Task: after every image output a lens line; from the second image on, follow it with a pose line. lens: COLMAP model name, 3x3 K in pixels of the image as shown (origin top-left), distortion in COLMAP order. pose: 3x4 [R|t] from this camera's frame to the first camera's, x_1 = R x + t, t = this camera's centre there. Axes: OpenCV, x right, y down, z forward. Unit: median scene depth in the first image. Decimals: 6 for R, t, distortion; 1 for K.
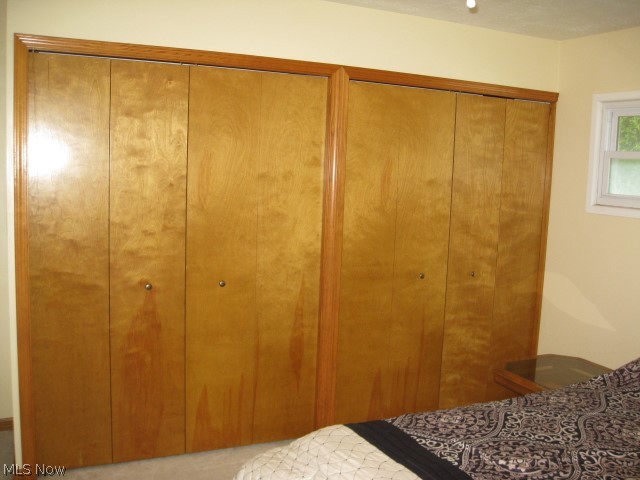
lens RADIAL K [[661.6, 0, 319.7], [0, 661.6, 239.7], [0, 0, 1]] dist [-0.100994, 0.000000]
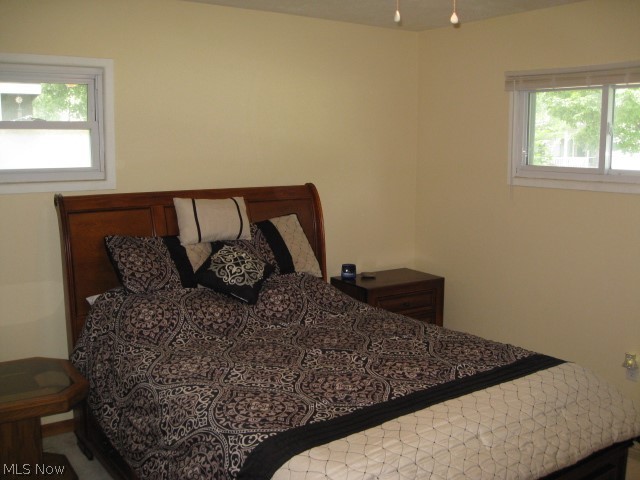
lens RADIAL K [[661.6, 0, 319.7], [0, 661.6, 239.3], [0, 0, 1]] dist [-0.100994, 0.000000]
pose [[-0.180945, -0.180173, 0.966849, -0.805382], [0.090983, 0.975794, 0.198867, -0.183353], [-0.979276, 0.123951, -0.160172, 1.118323]]
